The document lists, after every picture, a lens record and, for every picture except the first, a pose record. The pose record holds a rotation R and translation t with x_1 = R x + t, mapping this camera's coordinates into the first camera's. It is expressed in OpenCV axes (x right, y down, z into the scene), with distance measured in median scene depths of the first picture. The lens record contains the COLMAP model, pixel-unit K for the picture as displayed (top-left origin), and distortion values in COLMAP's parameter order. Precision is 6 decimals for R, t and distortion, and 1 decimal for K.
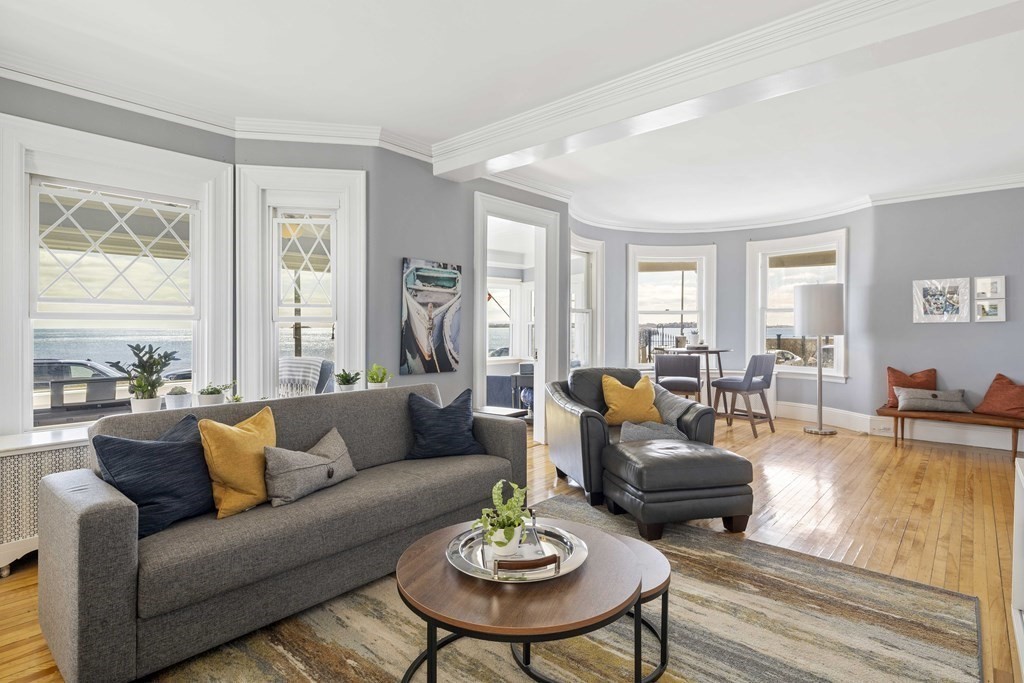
lens RADIAL K [[519.5, 0, 511.9], [0, 519.5, 335.8], [0, 0, 1]] dist [-0.000510, -0.000010]
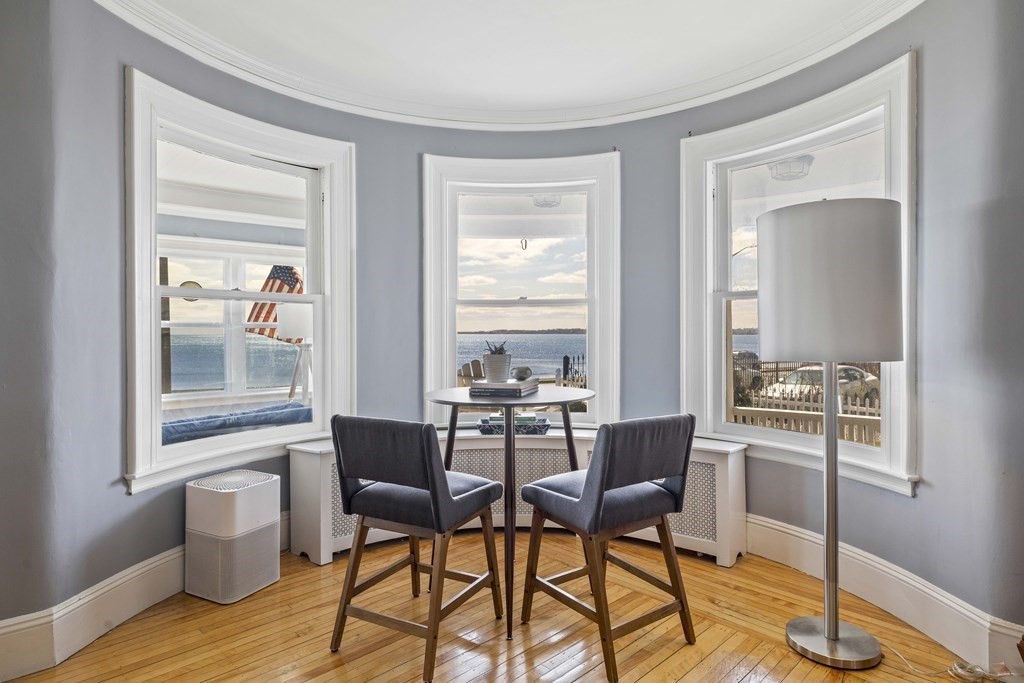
lens RADIAL K [[579.3, 0, 511.9], [0, 579.3, 340.5], [0, 0, 1]] dist [0.001018, 0.000477]
pose [[0.998091, -0.003492, -0.061657, 0.393842], [0.002813, 0.999934, -0.011096, -0.007515], [0.061692, 0.010901, 0.998036, 0.588094]]
